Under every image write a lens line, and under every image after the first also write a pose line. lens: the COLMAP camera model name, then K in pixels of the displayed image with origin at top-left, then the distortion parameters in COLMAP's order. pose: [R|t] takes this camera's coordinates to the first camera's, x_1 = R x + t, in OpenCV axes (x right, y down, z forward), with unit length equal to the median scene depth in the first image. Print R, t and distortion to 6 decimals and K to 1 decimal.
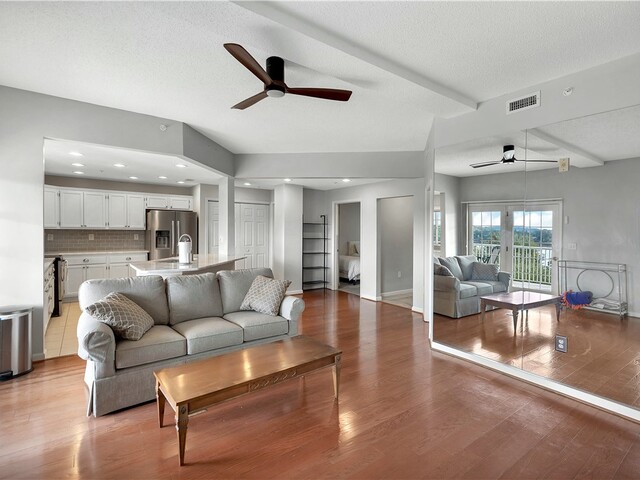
lens RADIAL K [[320.8, 0, 319.8], [0, 320.8, 232.1], [0, 0, 1]] dist [0.001405, 0.000213]
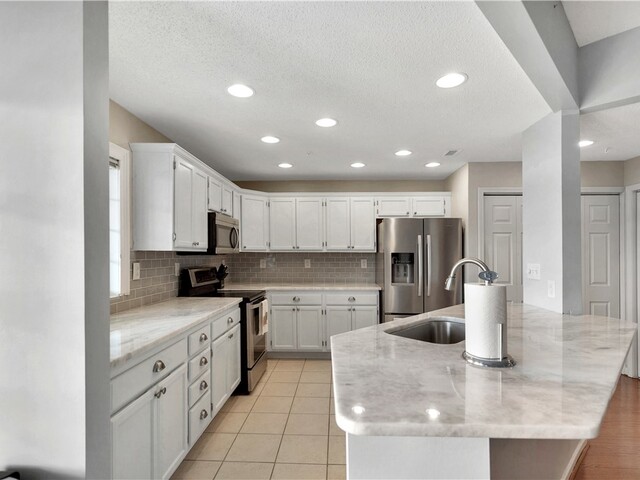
lens RADIAL K [[346.5, 0, 321.2], [0, 346.5, 254.5], [0, 0, 1]] dist [0.036411, -0.000022]
pose [[0.782723, -0.008549, -0.622311, -0.217770], [0.004673, 0.999958, -0.007859, 0.002043], [0.622352, 0.003243, 0.782730, 0.425067]]
